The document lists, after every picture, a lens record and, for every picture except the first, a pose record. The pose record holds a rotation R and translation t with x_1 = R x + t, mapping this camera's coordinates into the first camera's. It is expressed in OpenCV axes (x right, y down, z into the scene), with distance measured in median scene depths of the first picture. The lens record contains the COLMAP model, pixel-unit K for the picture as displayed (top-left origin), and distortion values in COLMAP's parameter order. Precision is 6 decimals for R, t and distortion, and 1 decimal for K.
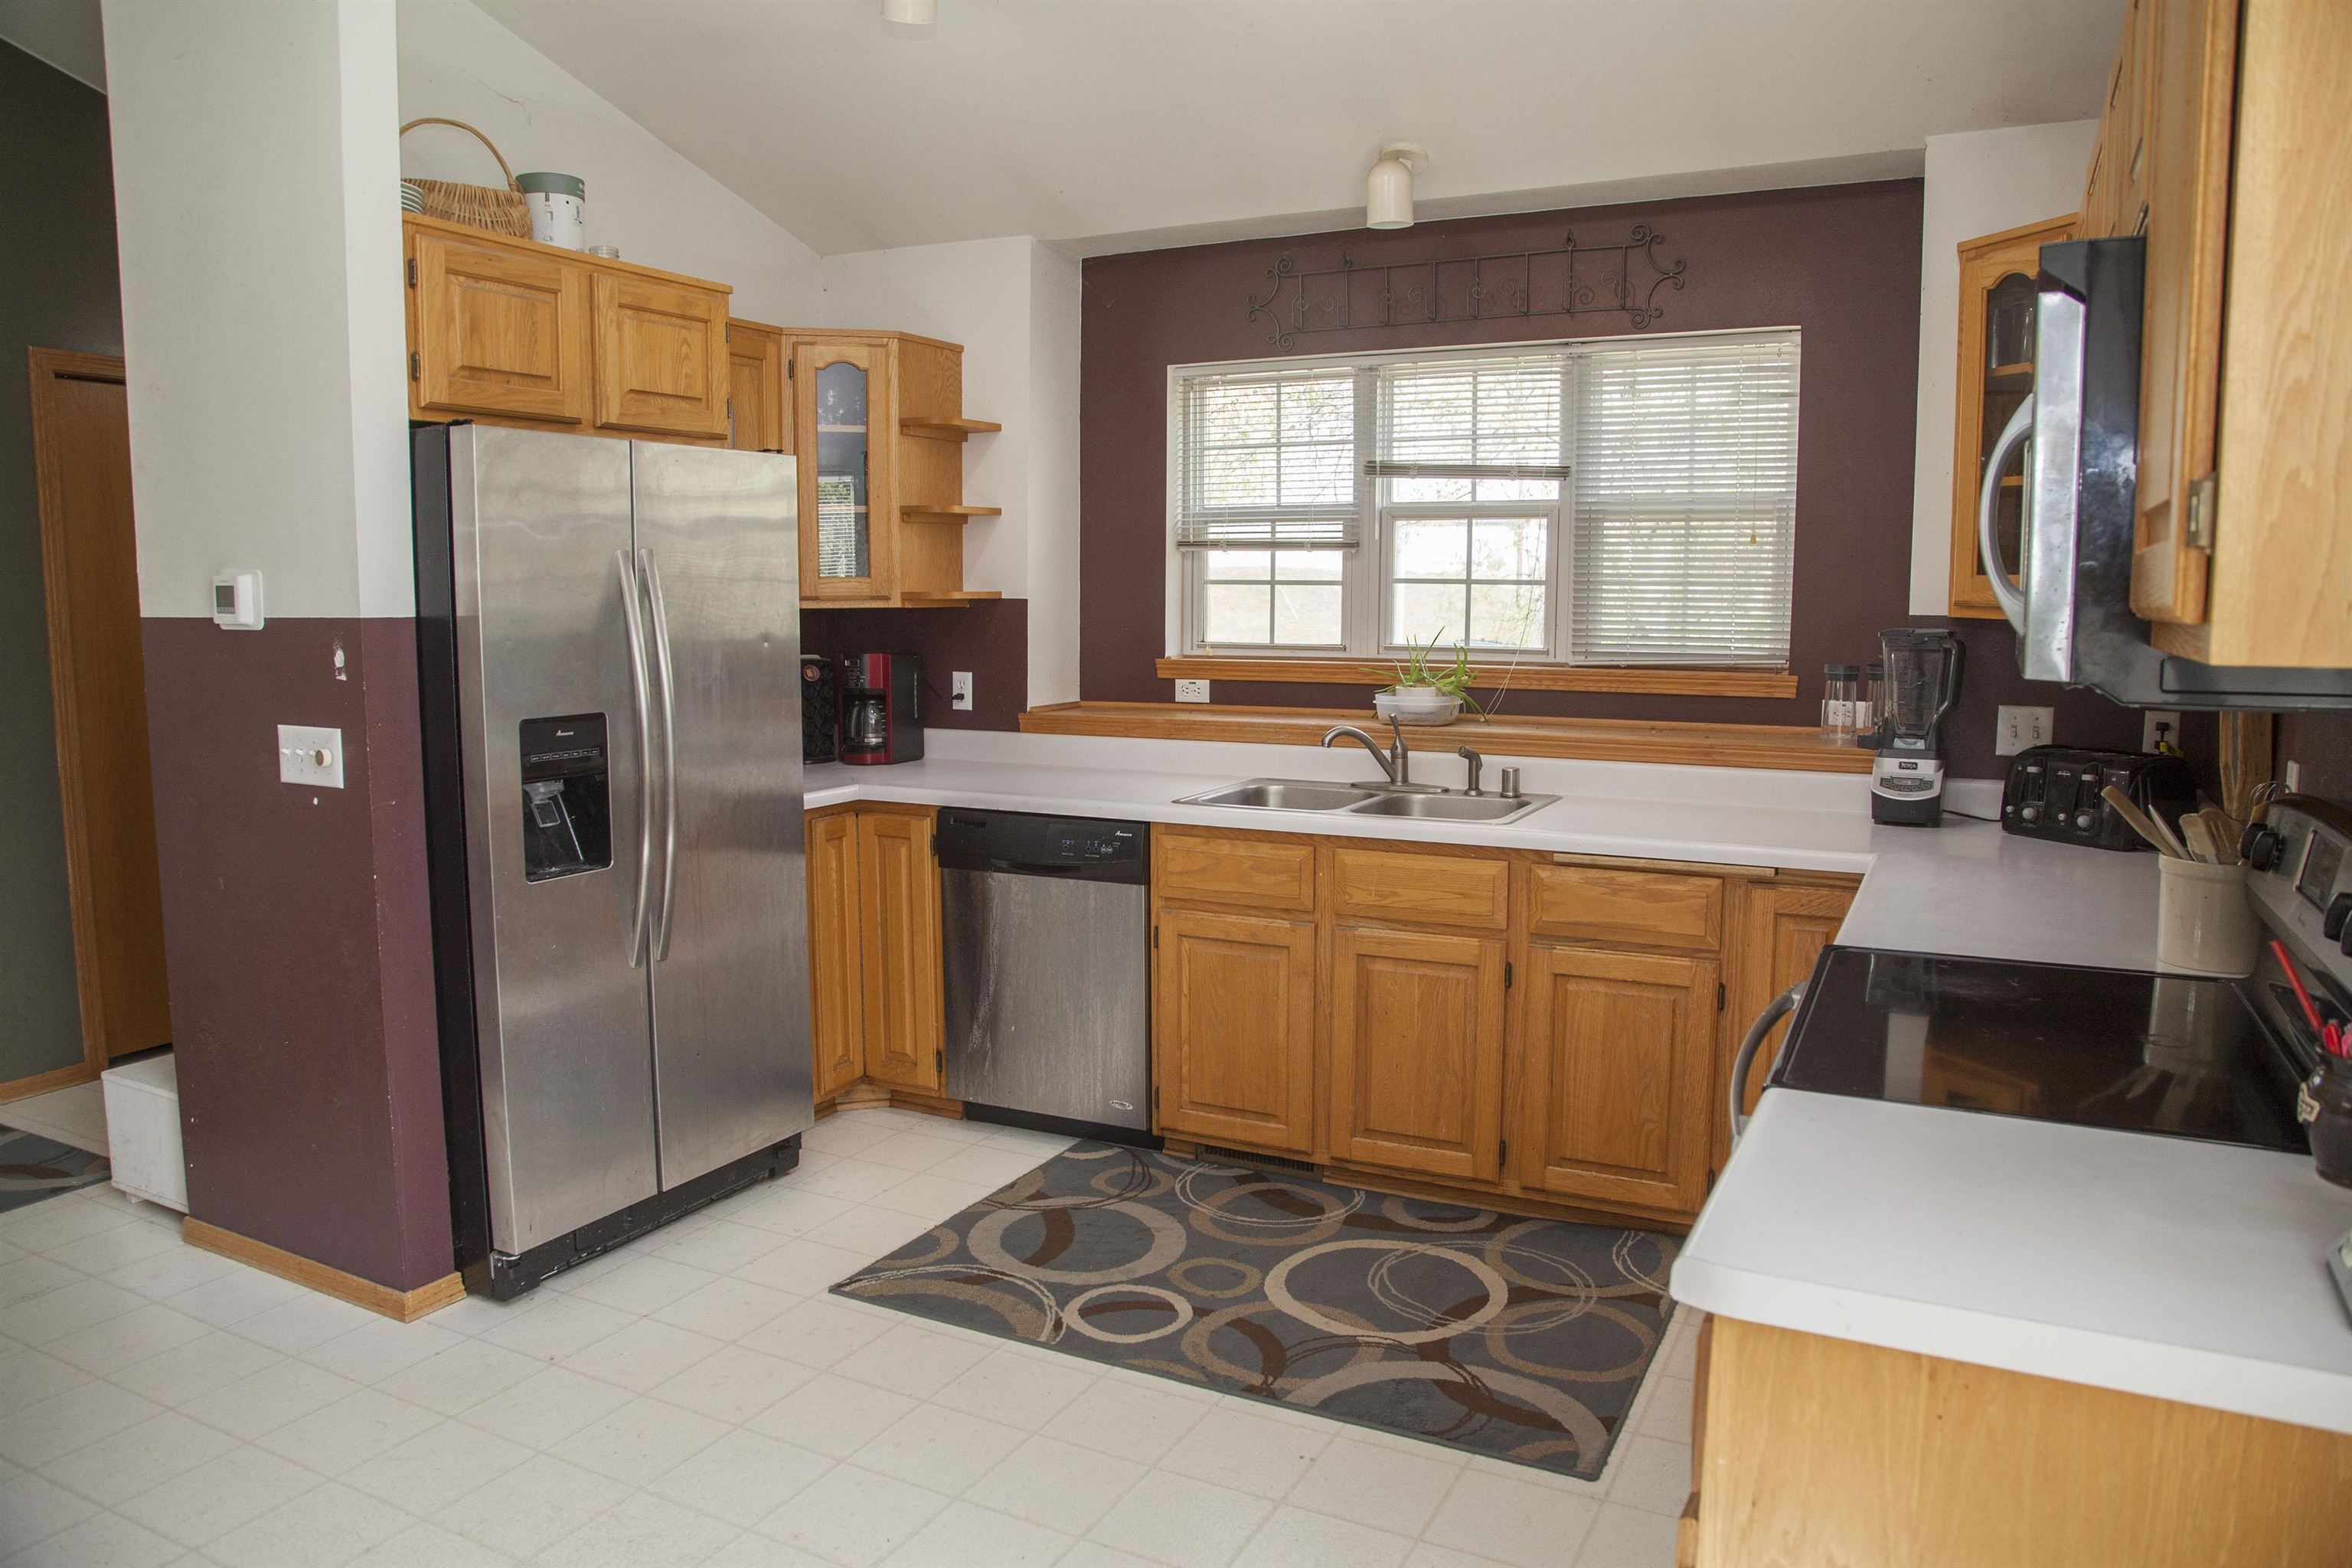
lens RADIAL K [[1613.1, 0, 1176.0], [0, 1613.1, 784.0], [0, 0, 1]] dist [-0.115266, 0.069376]
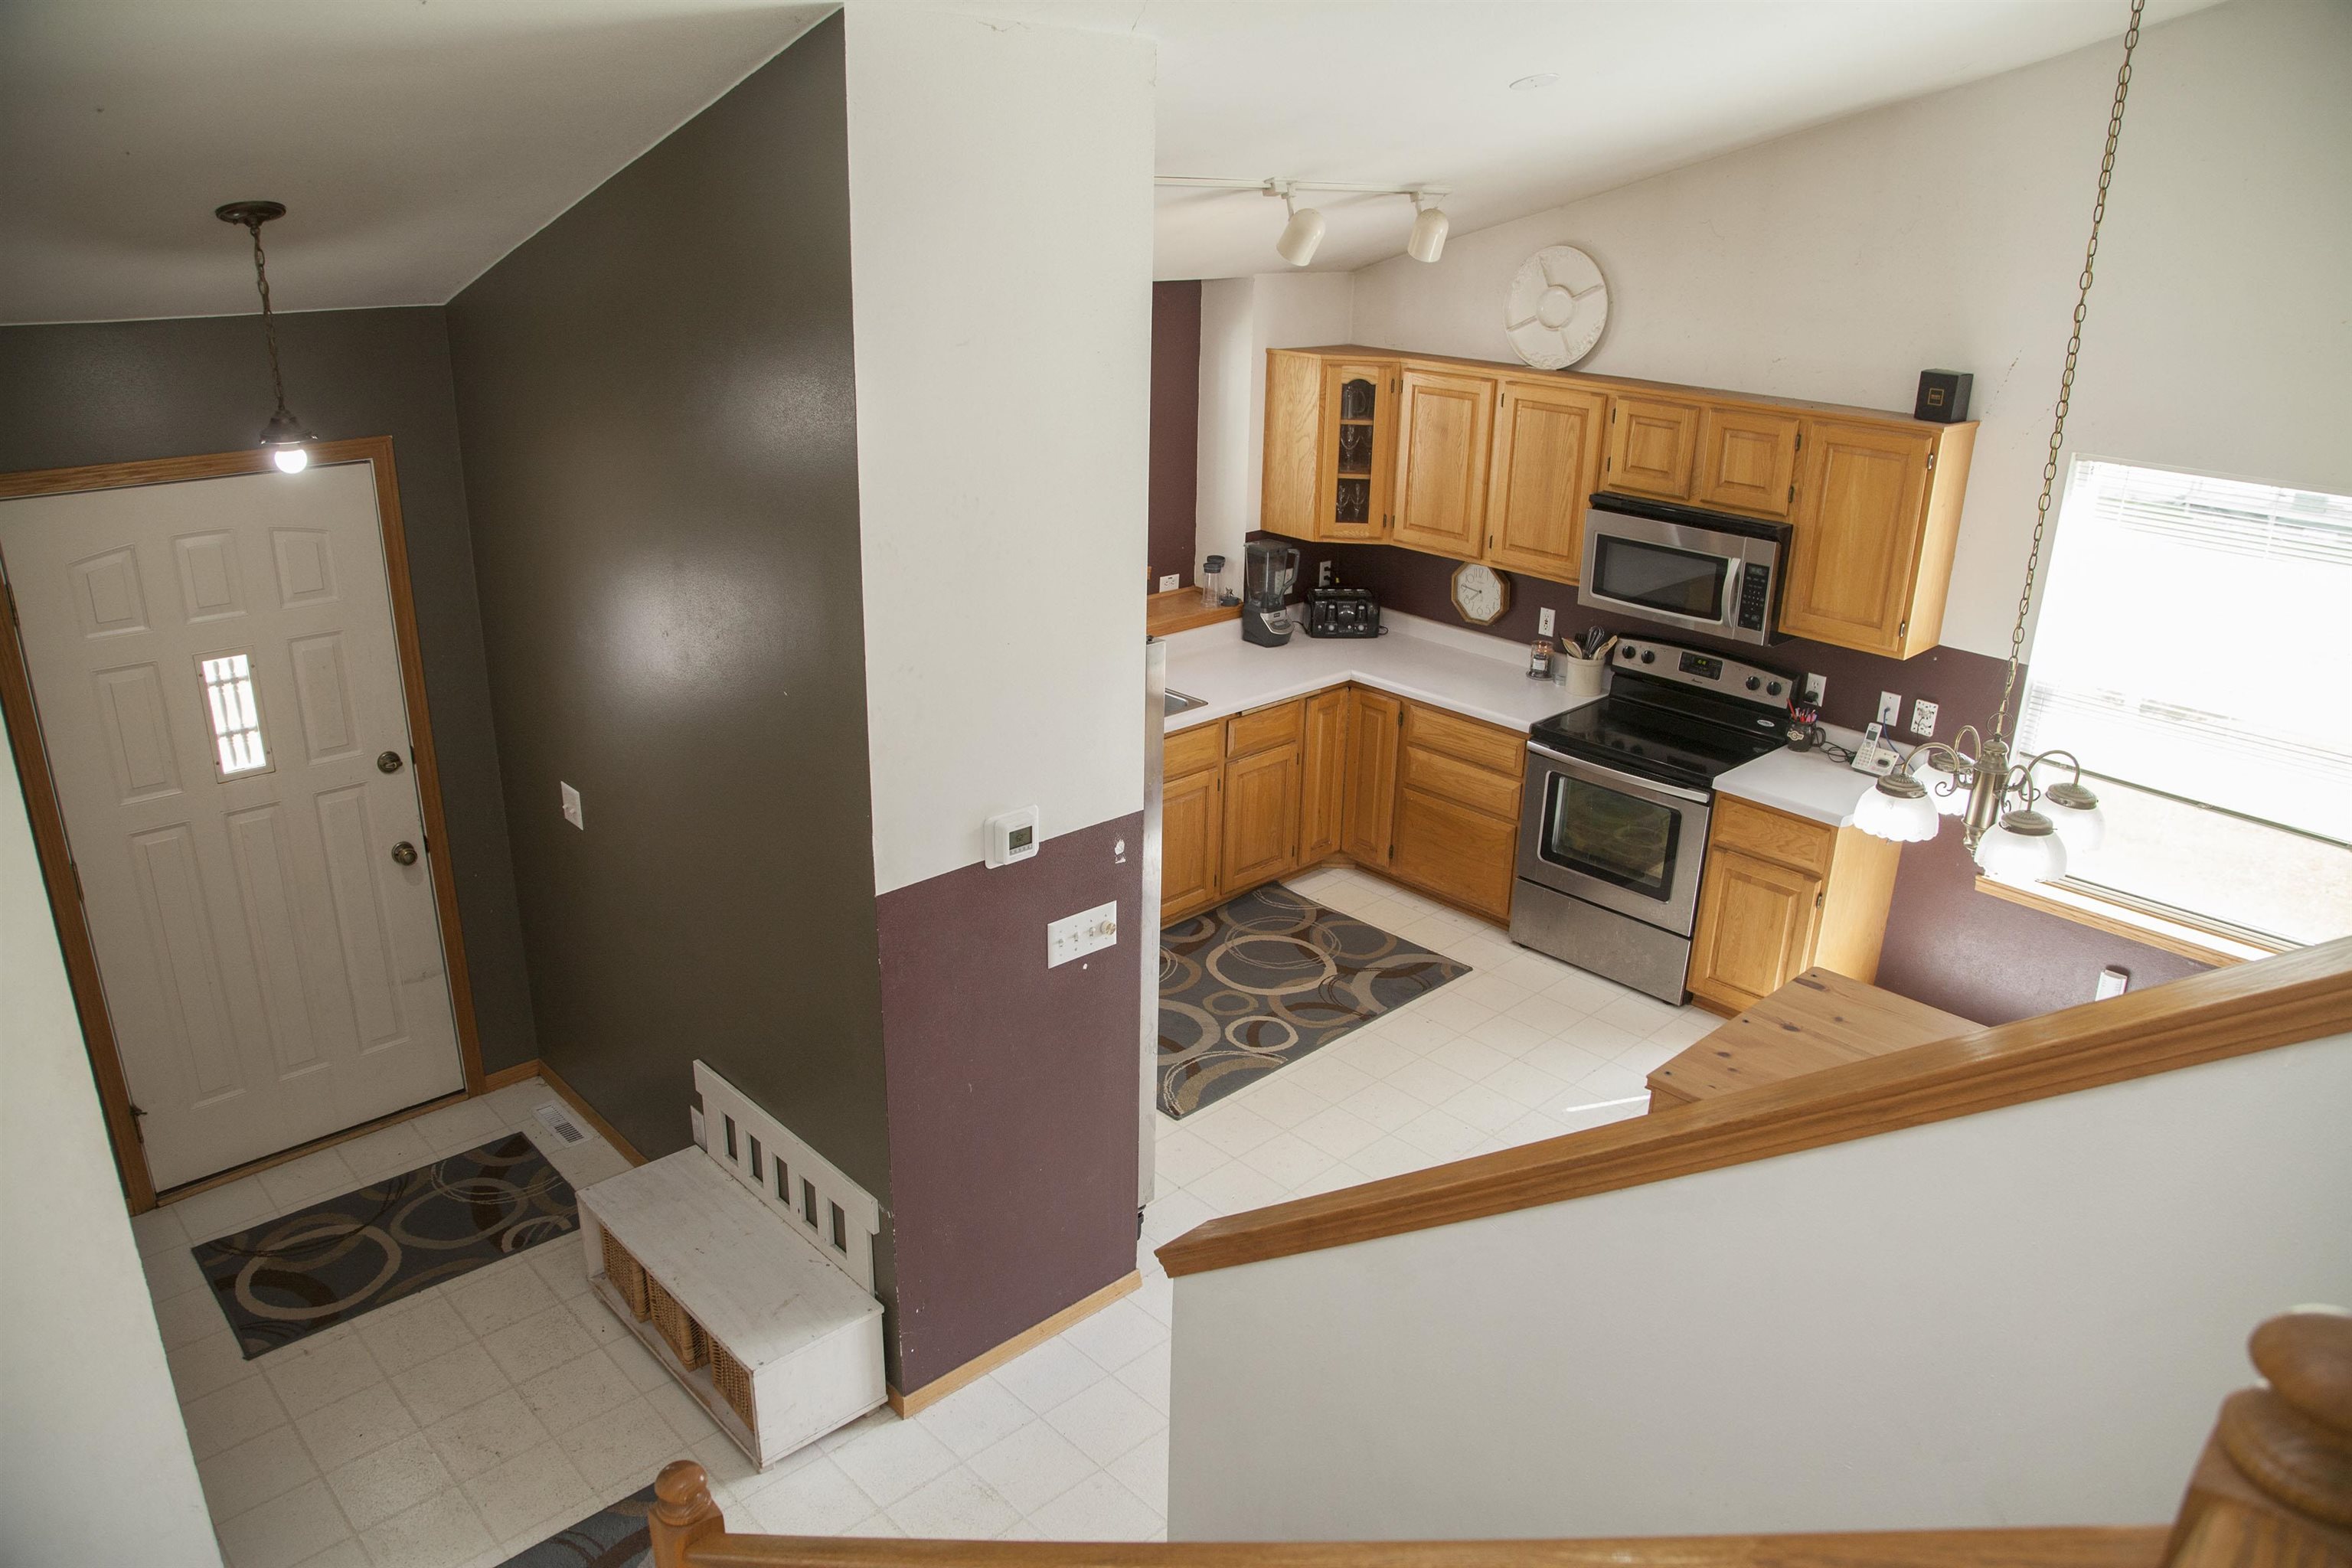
lens RADIAL K [[1613.1, 0, 1176.0], [0, 1613.1, 784.0], [0, 0, 1]] dist [-0.115266, 0.069376]
pose [[0.320521, -0.327360, 0.888877, -1.336349], [0.092944, 0.944725, 0.314413, -0.428503], [-0.942670, -0.018160, 0.333231, 0.432149]]
